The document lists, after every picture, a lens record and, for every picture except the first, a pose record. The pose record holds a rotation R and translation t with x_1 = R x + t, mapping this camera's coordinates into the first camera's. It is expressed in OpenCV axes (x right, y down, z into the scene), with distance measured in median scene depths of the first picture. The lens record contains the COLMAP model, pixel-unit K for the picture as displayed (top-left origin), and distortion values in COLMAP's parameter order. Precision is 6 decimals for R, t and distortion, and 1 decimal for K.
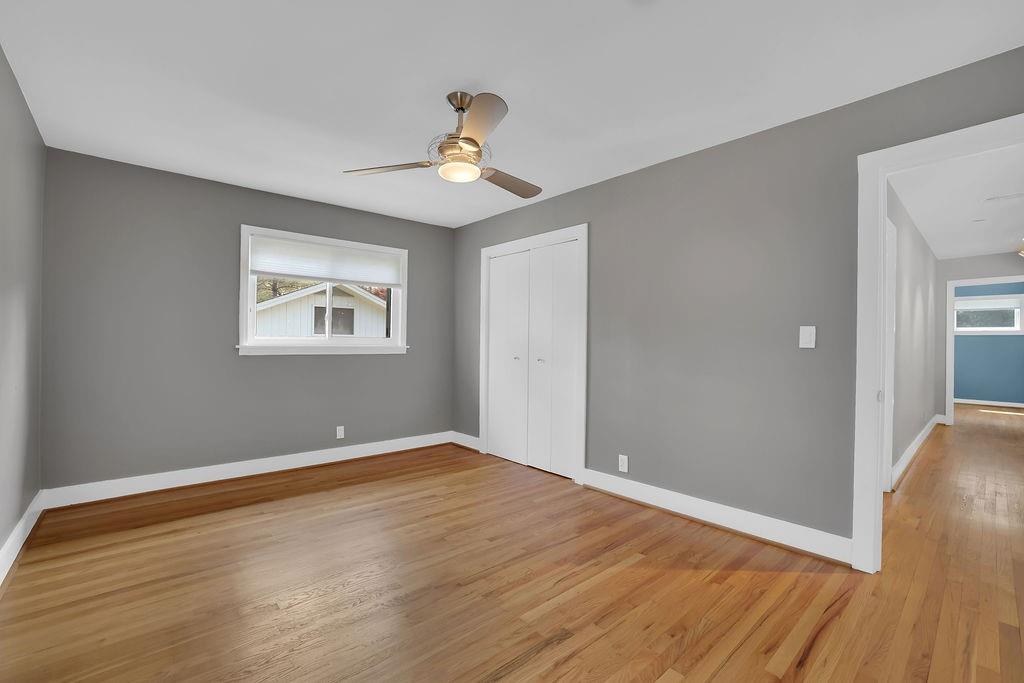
lens RADIAL K [[457.5, 0, 507.3], [0, 457.5, 340.6], [0, 0, 1]] dist [-0.049272, 0.019000]
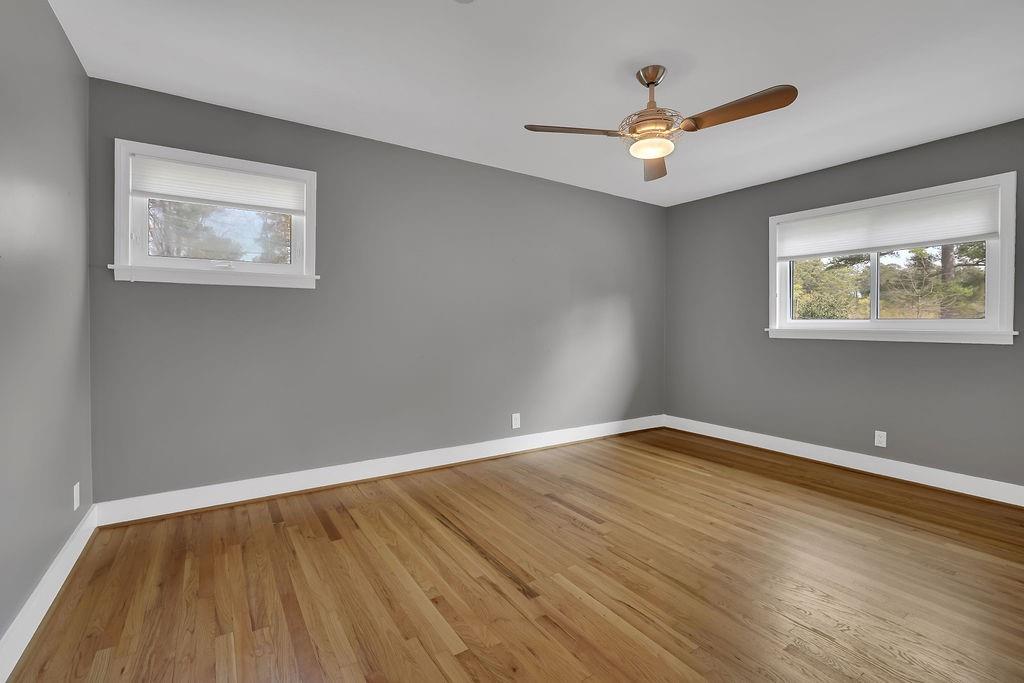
lens RADIAL K [[457.5, 0, 507.3], [0, 457.5, 340.6], [0, 0, 1]] dist [-0.049272, 0.019000]
pose [[-0.158442, 0.028183, -0.986966, 0.612960], [0.001108, 0.999597, 0.028366, 0.007592], [0.987368, 0.003401, -0.158409, 0.575586]]
